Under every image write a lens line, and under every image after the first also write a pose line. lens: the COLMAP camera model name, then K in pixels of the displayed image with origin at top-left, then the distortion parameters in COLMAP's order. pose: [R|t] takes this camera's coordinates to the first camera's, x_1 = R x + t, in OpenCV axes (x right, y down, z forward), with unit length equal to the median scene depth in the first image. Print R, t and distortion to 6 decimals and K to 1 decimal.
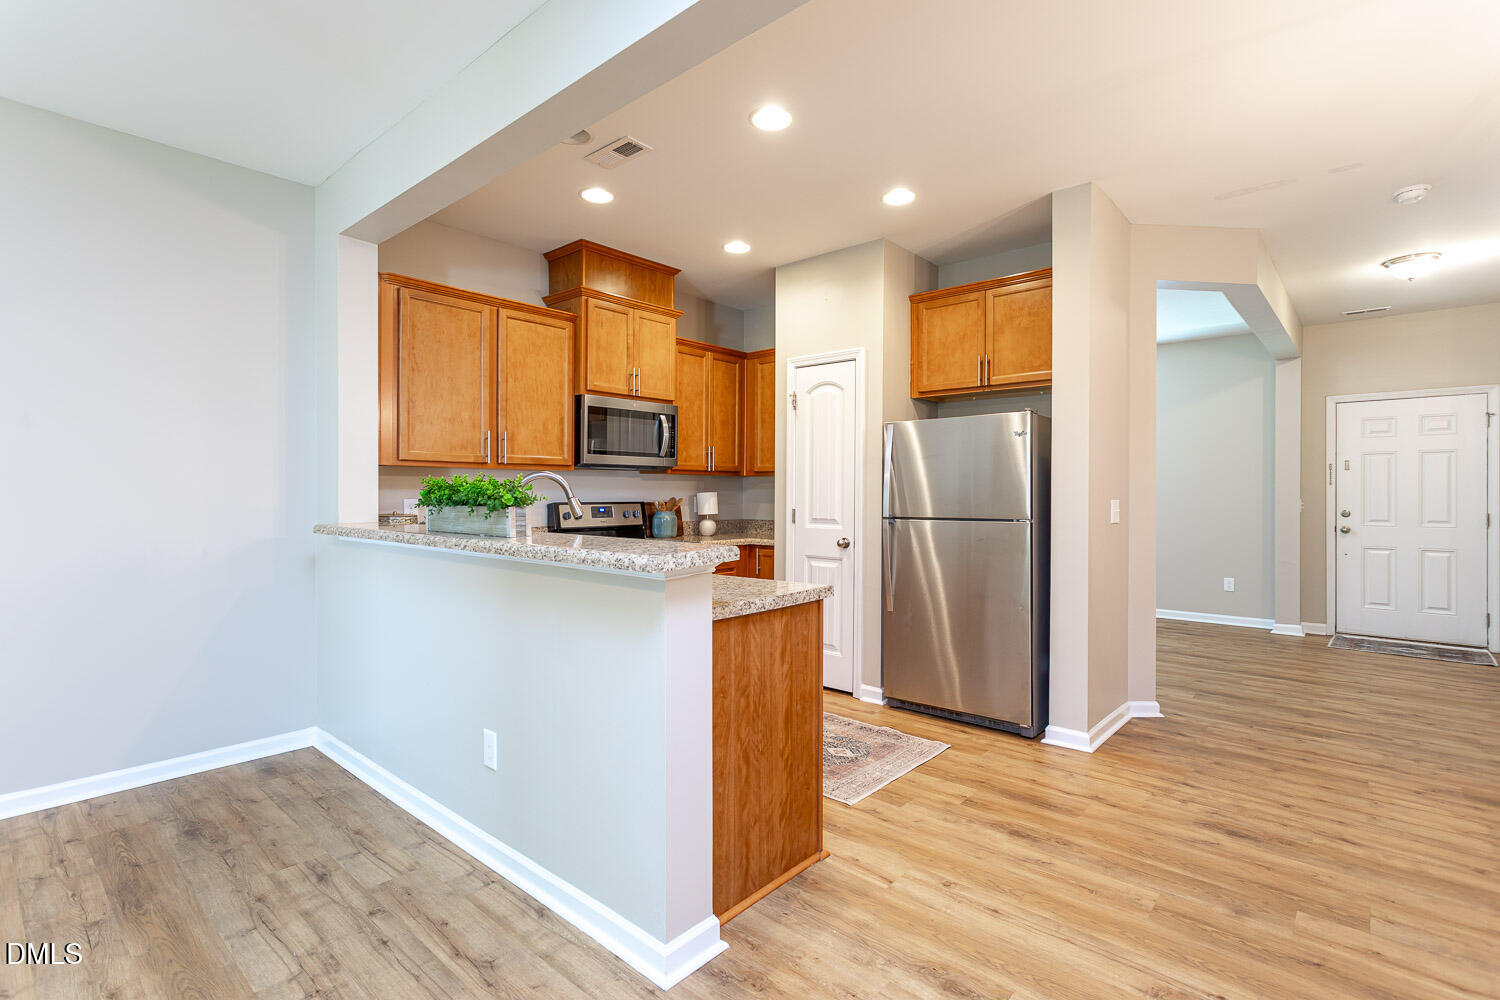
lens RADIAL K [[712.4, 0, 721.4], [0, 712.4, 494.6], [0, 0, 1]] dist [0.000152, 0.001896]
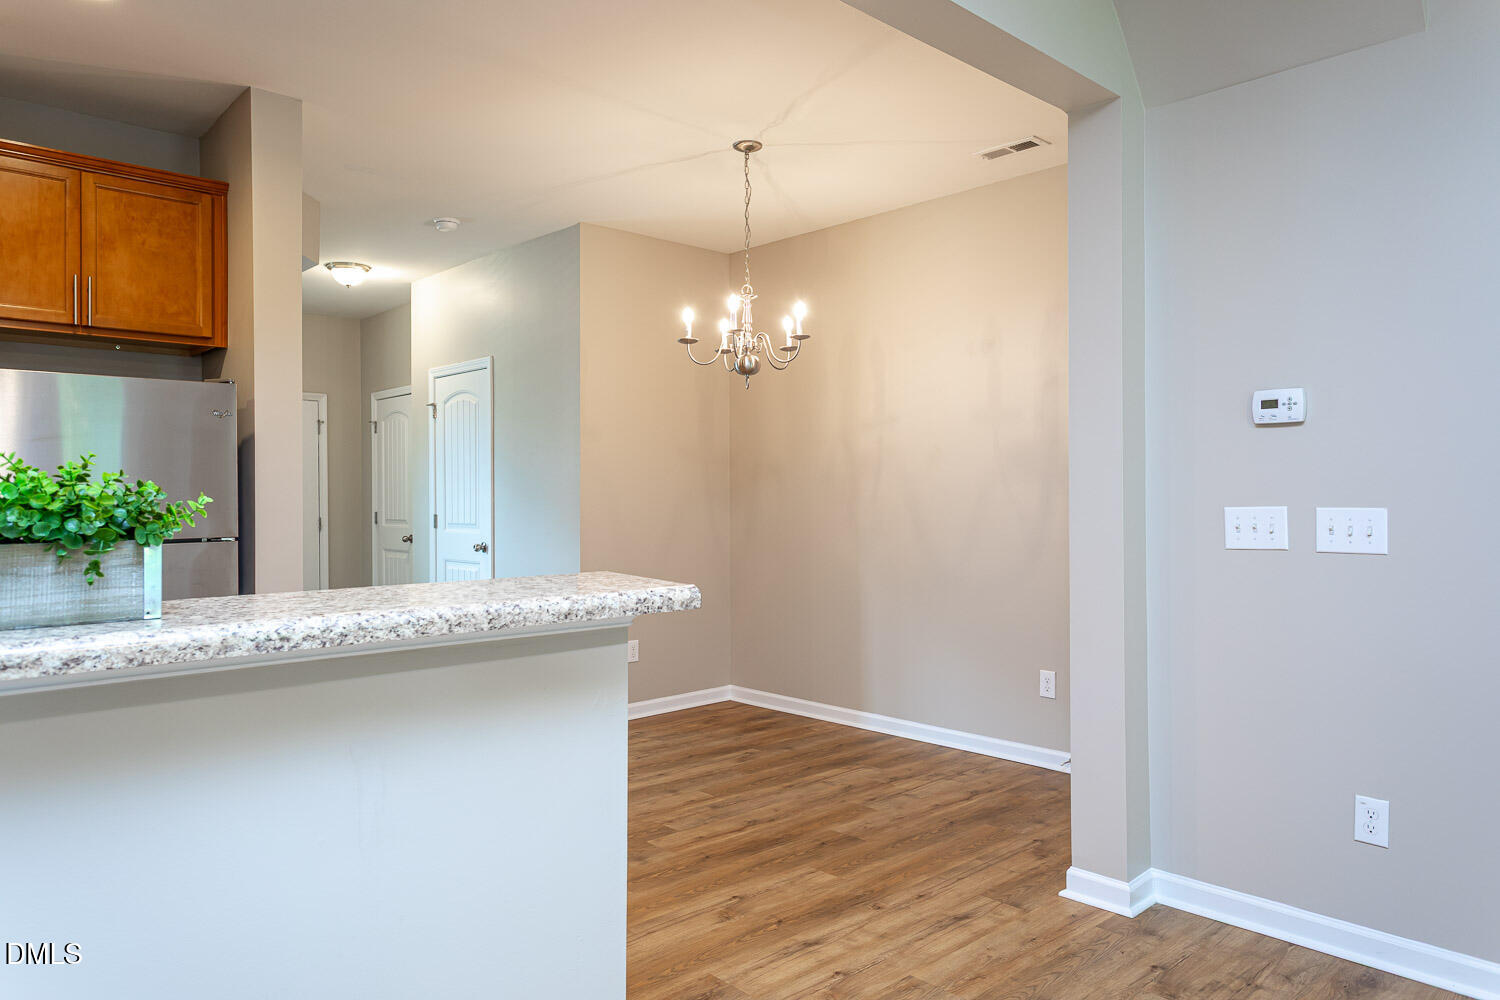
lens RADIAL K [[1006.0, 0, 754.3], [0, 1006.0, 496.8], [0, 0, 1]] dist [0.018513, -0.003846]
pose [[0.077141, -0.001292, 0.997019, -0.464173], [0.006189, 0.999981, 0.000817, -0.001552], [-0.997001, 0.006108, 0.077148, 0.353560]]
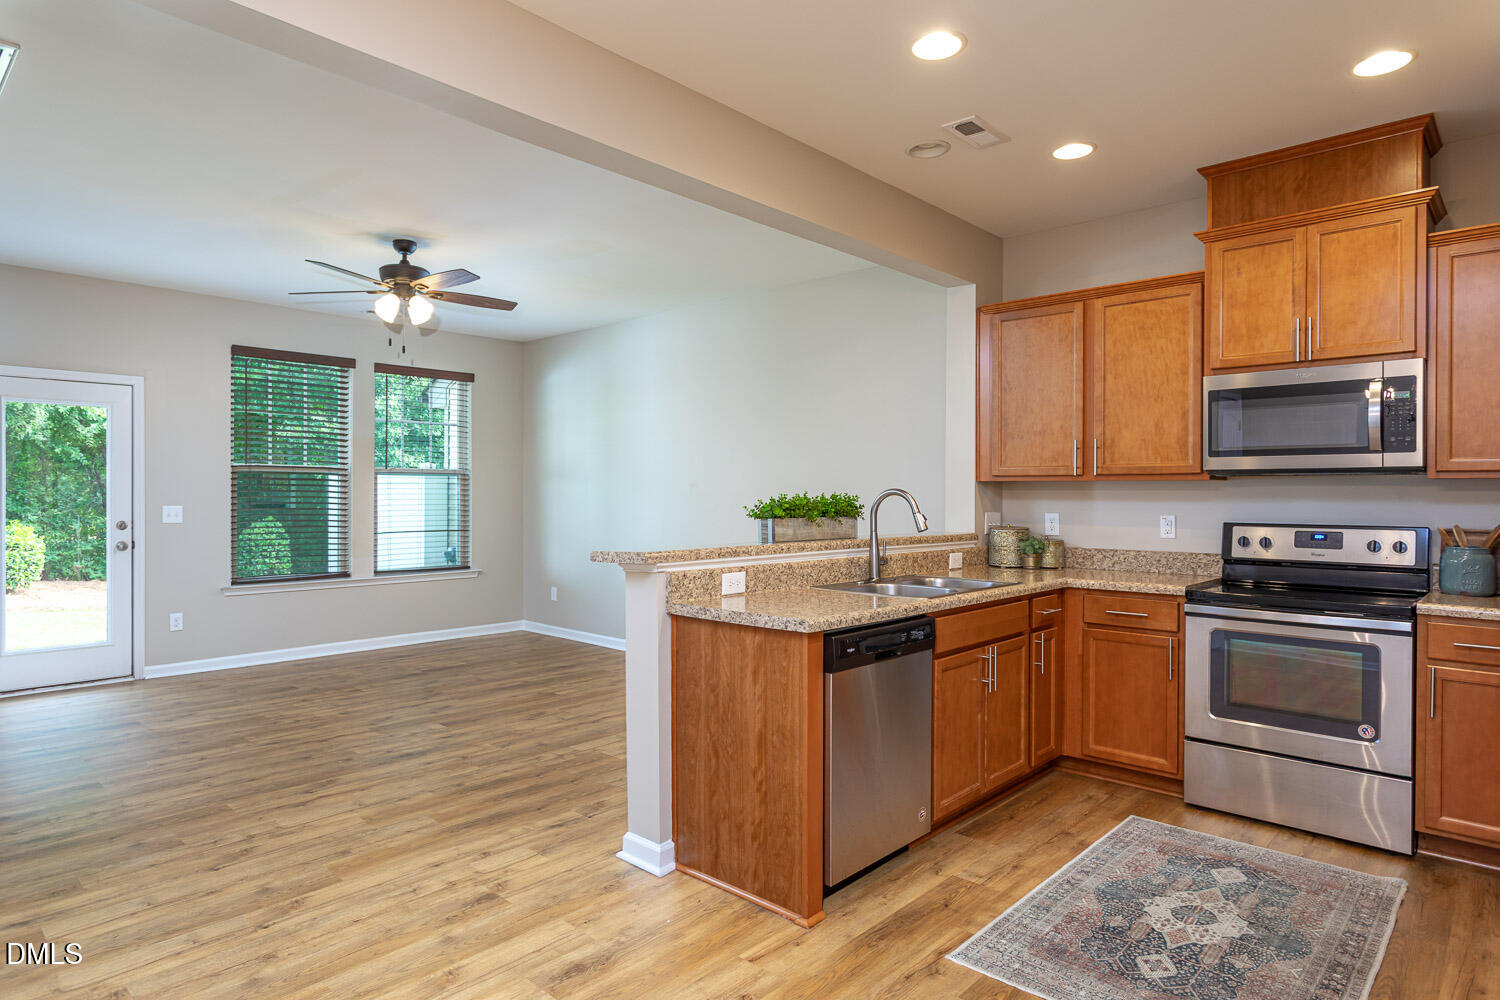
lens RADIAL K [[837.7, 0, 750.6], [0, 837.7, 497.8], [0, 0, 1]] dist [-0.015276, 0.006426]
pose [[0.000025, 0.003408, -0.999994, 0.698233], [-0.007103, 0.999969, 0.003408, -0.015281], [0.999975, 0.007103, 0.000049, 0.550783]]
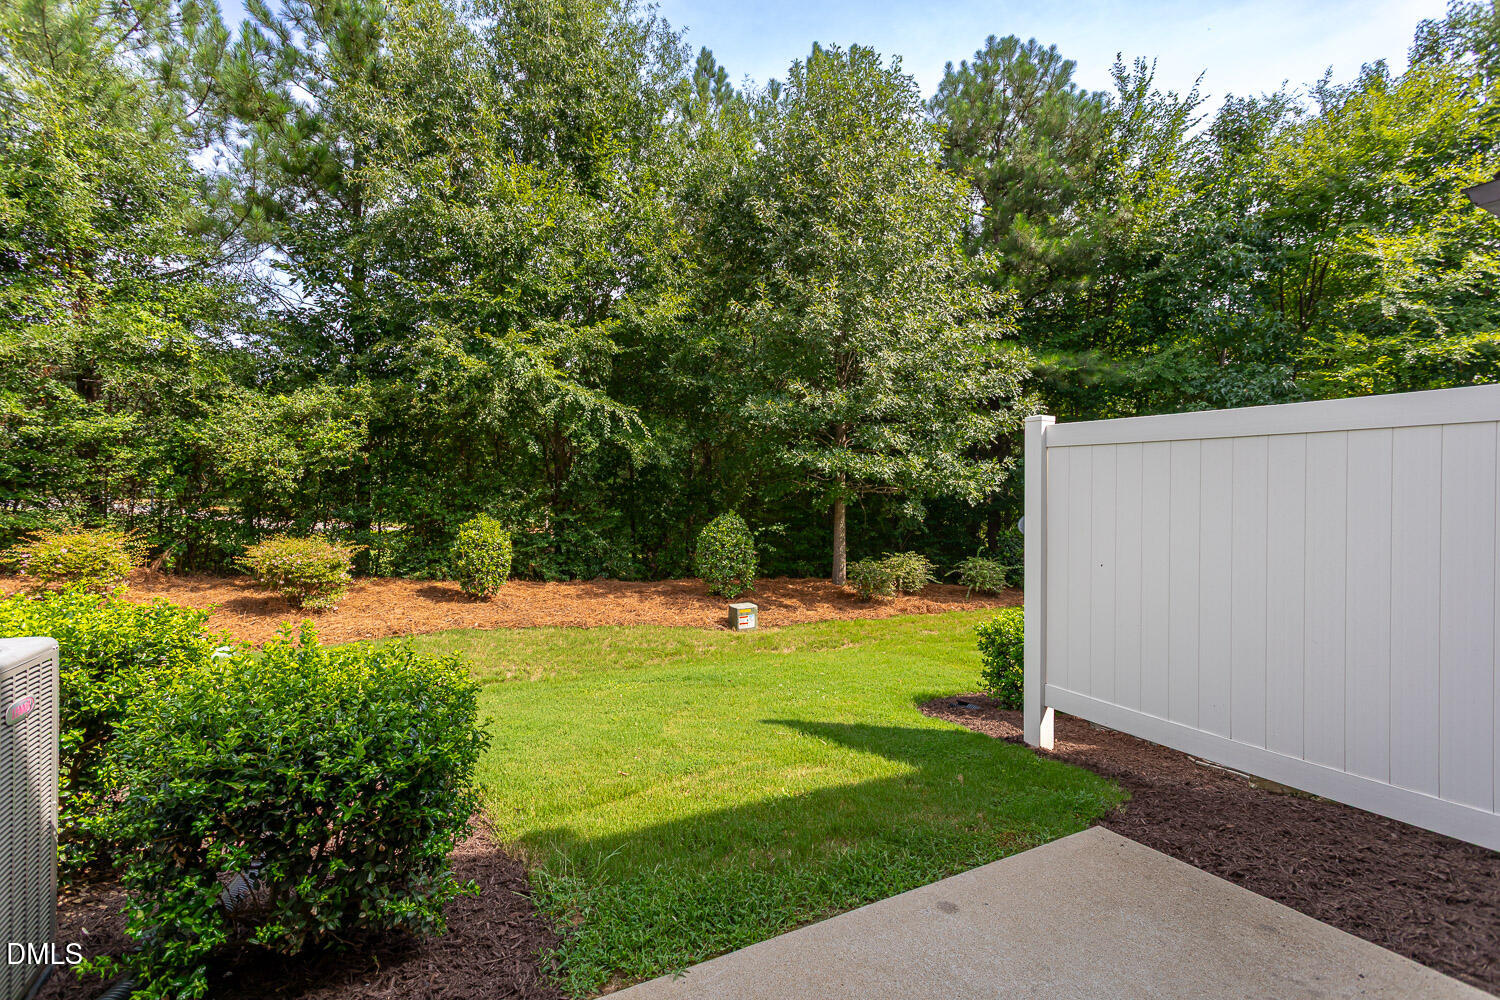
lens RADIAL K [[712.4, 0, 750.3], [0, 712.4, 491.5], [0, 0, 1]] dist [0.000152, 0.001896]
pose [[-0.320270, 0.000371, -0.947326, -0.741953], [-0.005620, 0.999982, 0.002292, 0.027694], [0.947309, 0.006058, -0.320263, -0.855701]]
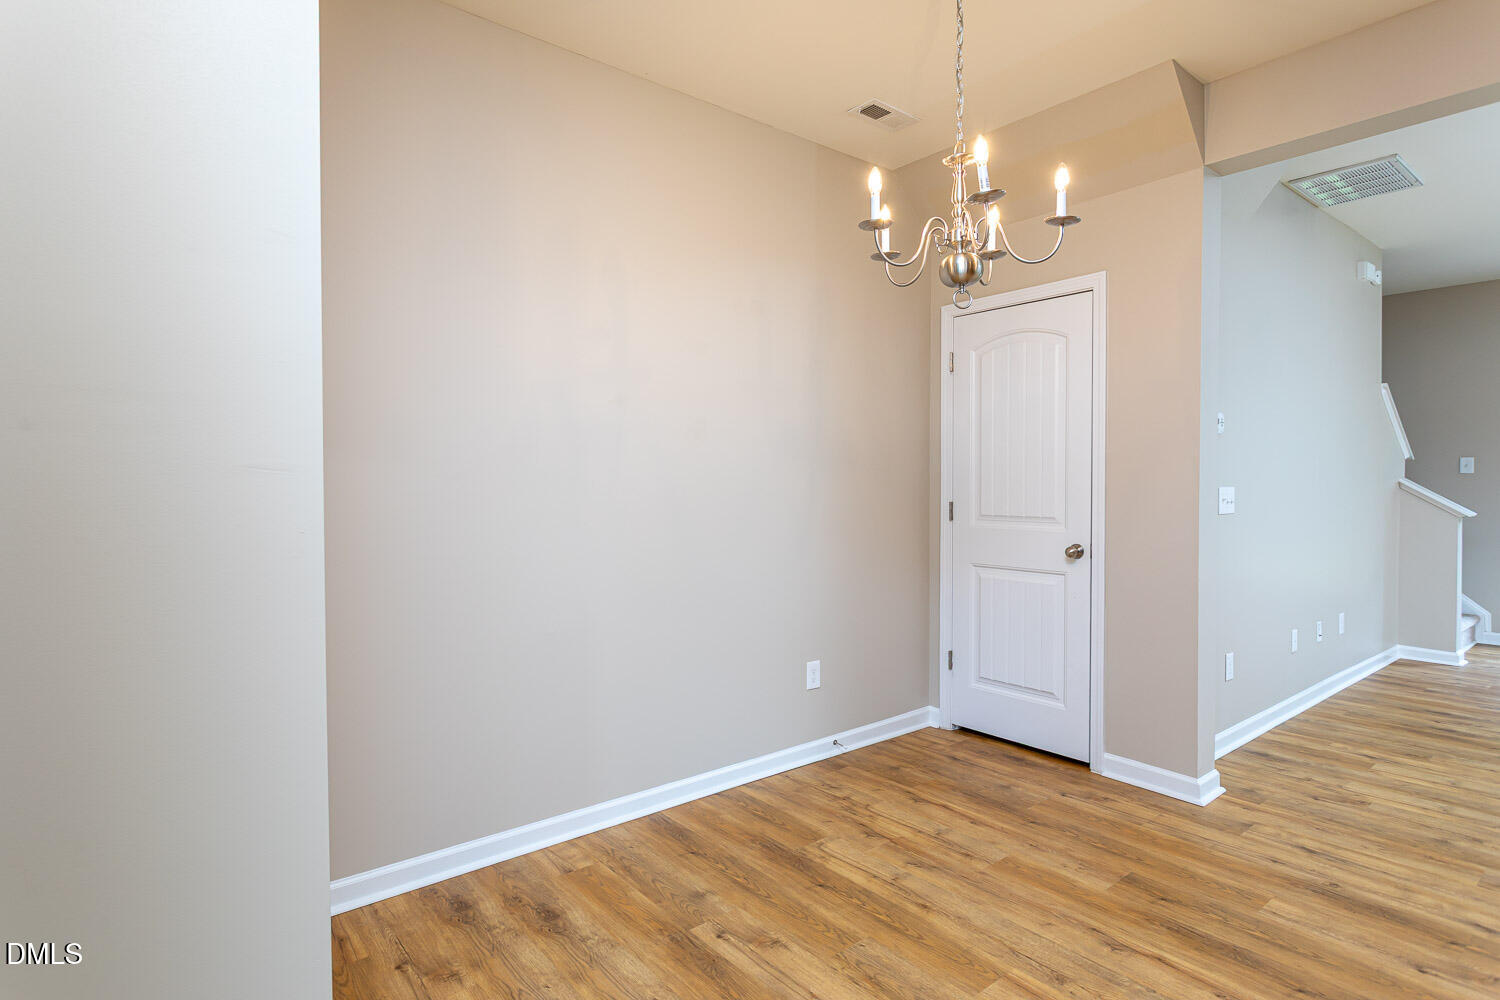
lens RADIAL K [[776.6, 0, 730.7], [0, 776.6, 504.2], [0, 0, 1]] dist [0.007317, -0.000644]
pose [[-0.986974, 0.006087, 0.160763, 0.637204], [0.009643, 0.999726, 0.021349, 0.003768], [-0.160589, 0.022621, -0.986762, 0.962079]]
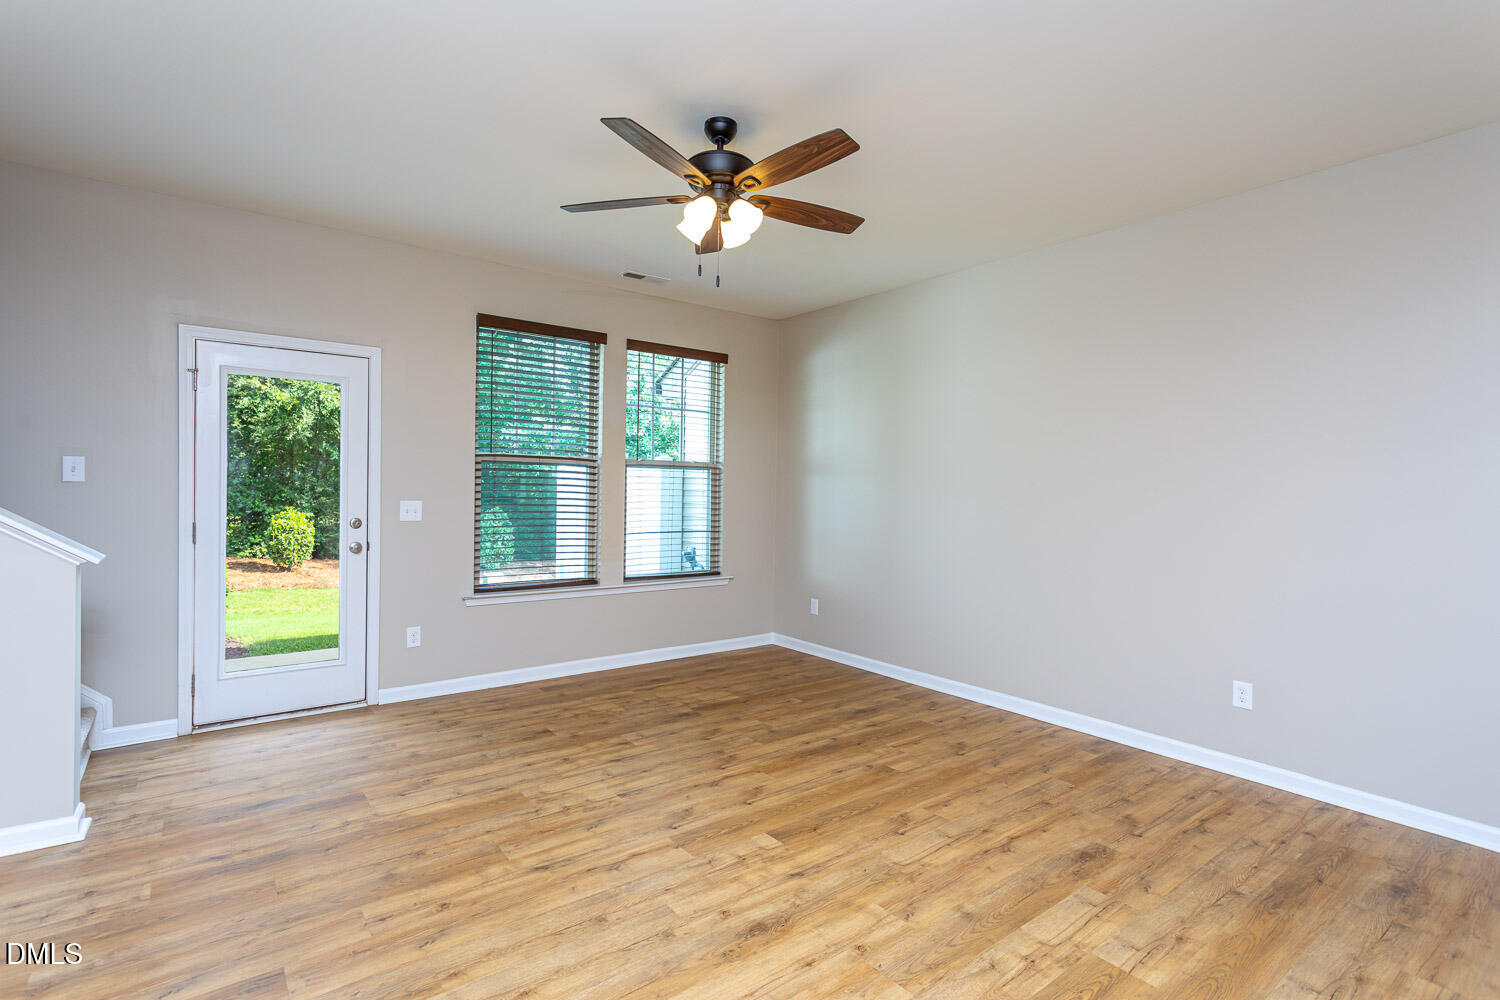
lens RADIAL K [[712.4, 0, 751.1], [0, 712.4, 493.1], [0, 0, 1]] dist [0.000152, 0.001896]
pose [[-0.167947, 0.002723, -0.985792, 0.191872], [-0.019264, 0.999796, 0.006044, -0.016179], [0.985608, 0.020005, -0.167861, 0.208524]]
